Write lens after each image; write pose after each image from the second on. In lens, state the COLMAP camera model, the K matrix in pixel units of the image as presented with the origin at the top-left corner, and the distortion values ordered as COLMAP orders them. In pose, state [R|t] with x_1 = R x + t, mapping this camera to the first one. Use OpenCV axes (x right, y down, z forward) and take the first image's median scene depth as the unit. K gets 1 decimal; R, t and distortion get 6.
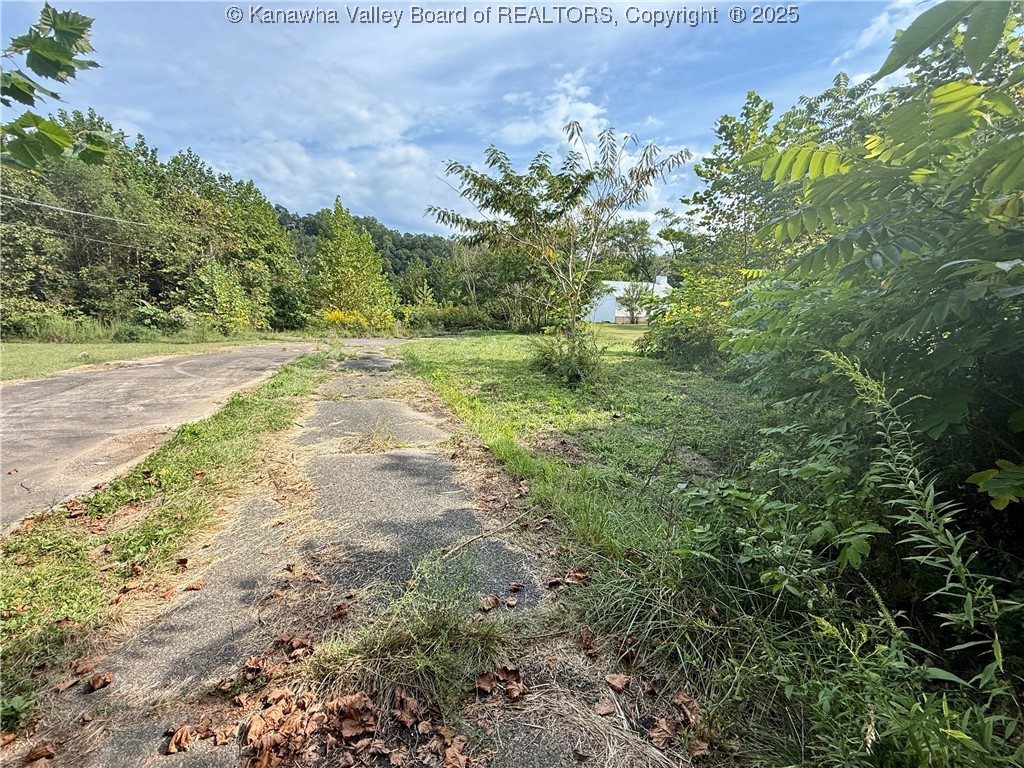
lens RADIAL K [[439.0, 0, 512.8], [0, 439.0, 380.5], [0, 0, 1]] dist [0.003350, 0.000630]
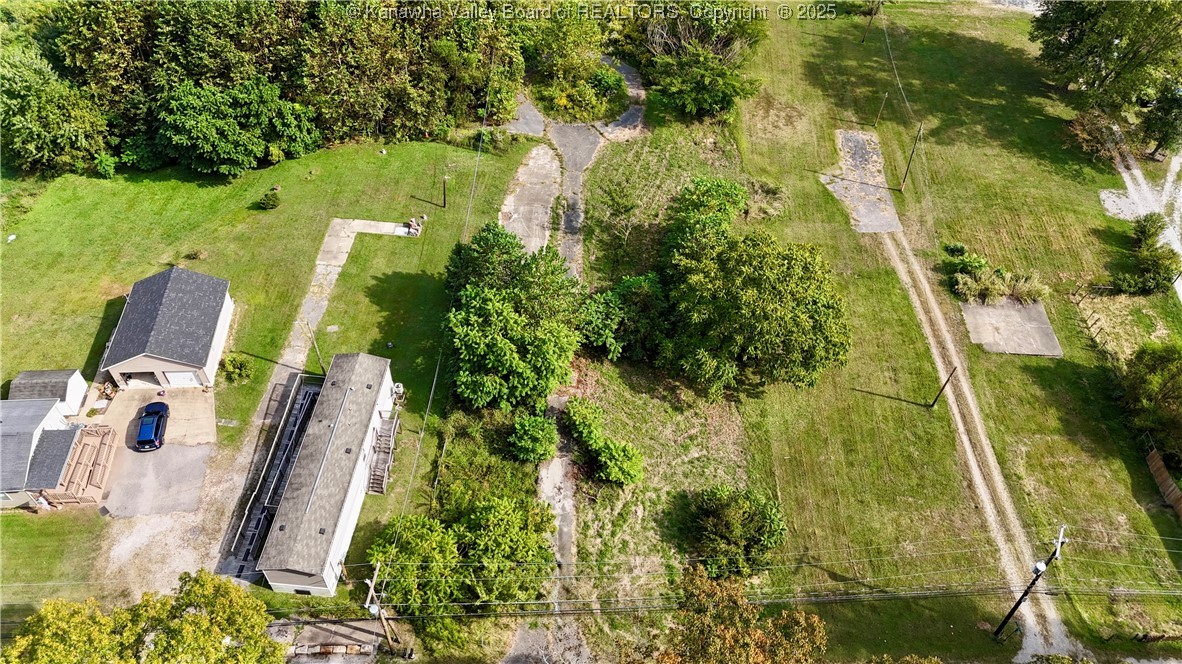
lens RADIAL K [[868.5, 0, 590.4], [0, 868.5, 338.7], [0, 0, 1]] dist [0.080789, -0.075554]
pose [[0.939060, 0.276542, -0.204181, 1.495059], [-0.076329, 0.746897, 0.660544, -4.015814], [0.335171, -0.604706, 0.722490, -4.569230]]
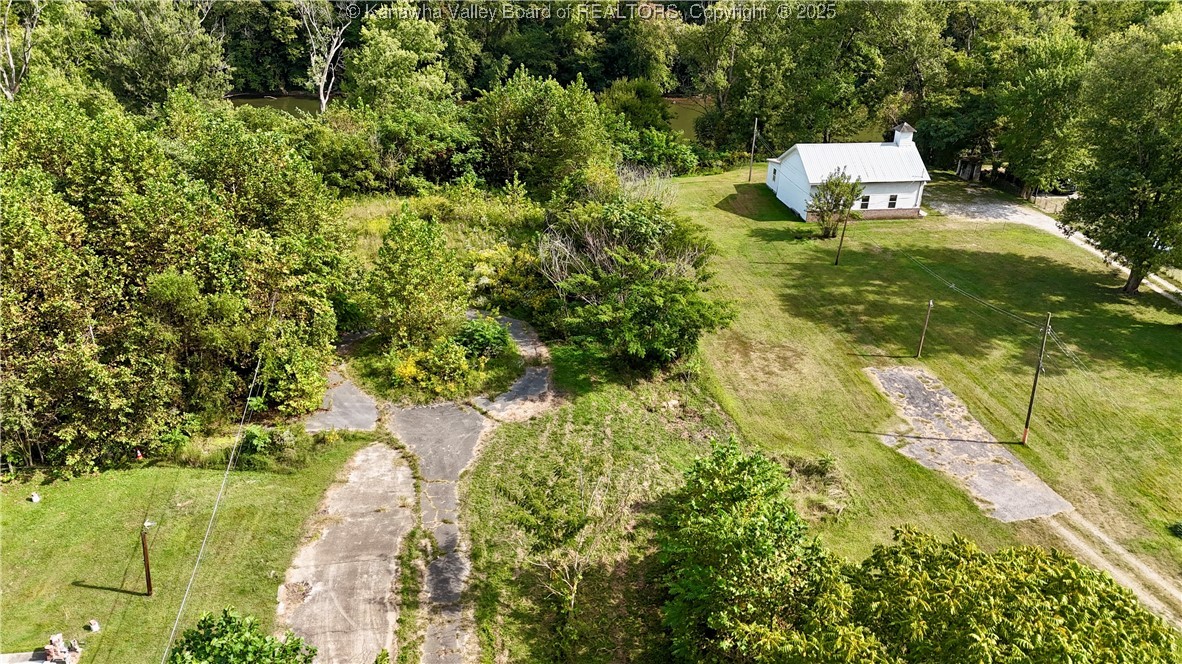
lens RADIAL K [[868.5, 0, 593.0], [0, 868.5, 324.1], [0, 0, 1]] dist [0.080789, -0.075554]
pose [[0.989359, 0.074049, -0.125242, 0.530602], [-0.034764, 0.956178, 0.290716, -1.935509], [0.141281, -0.283268, 0.948577, -1.691974]]
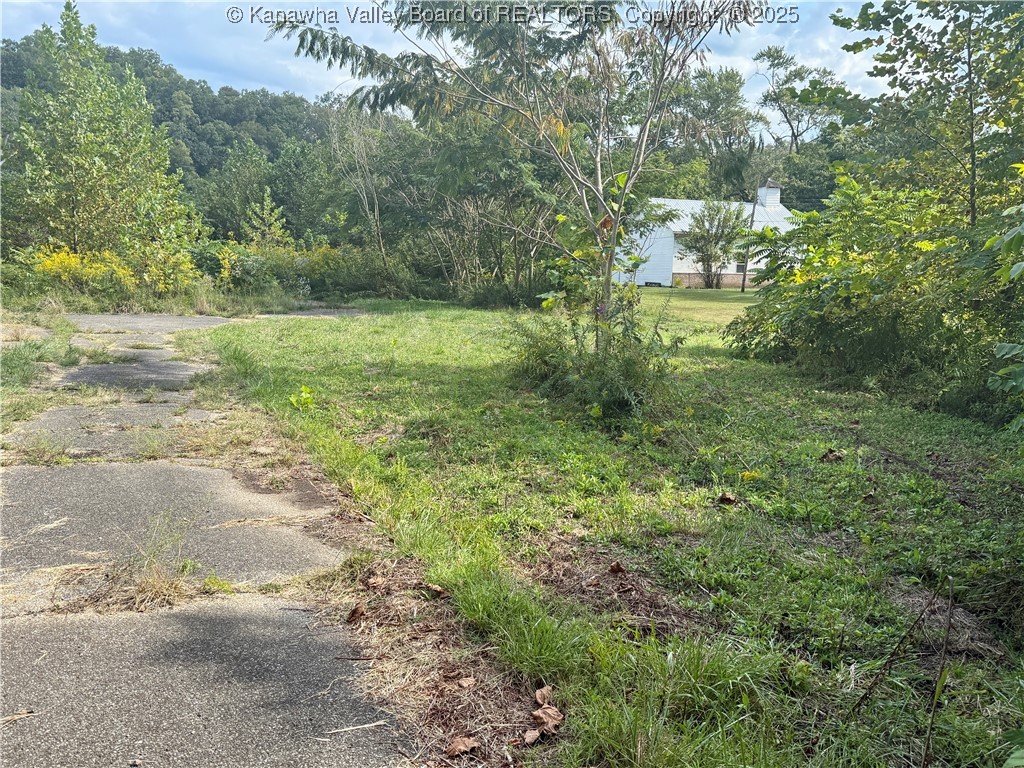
lens RADIAL K [[930.5, 0, 519.5], [0, 930.5, 384.0], [0, 0, 1]] dist [0.039918, 0.000000]
pose [[0.997590, 0.002151, 0.069347, -0.014150], [-0.000487, 0.999712, -0.024013, -0.004703], [-0.069378, 0.023922, 0.997304, 0.047866]]
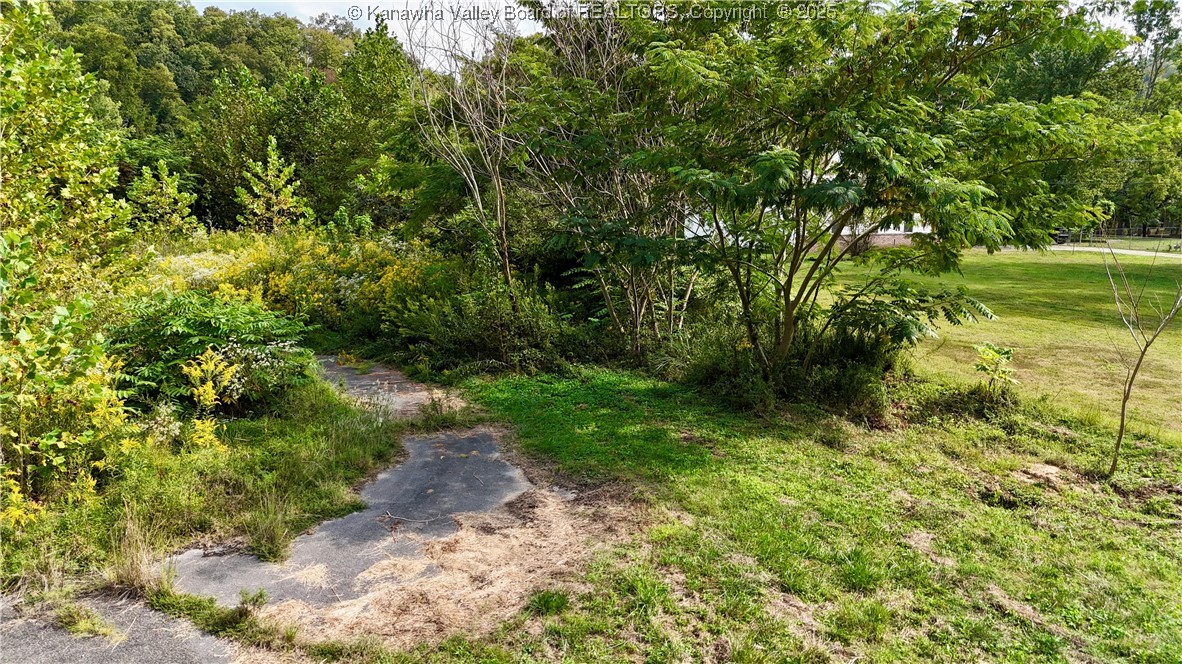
lens RADIAL K [[868.5, 0, 590.3], [0, 868.5, 333.4], [0, 0, 1]] dist [0.080789, -0.075554]
pose [[0.987232, -0.024743, 0.157353, -0.351048], [0.022036, 0.999578, 0.018926, -0.445377], [-0.157755, -0.015217, 0.987361, 1.539549]]
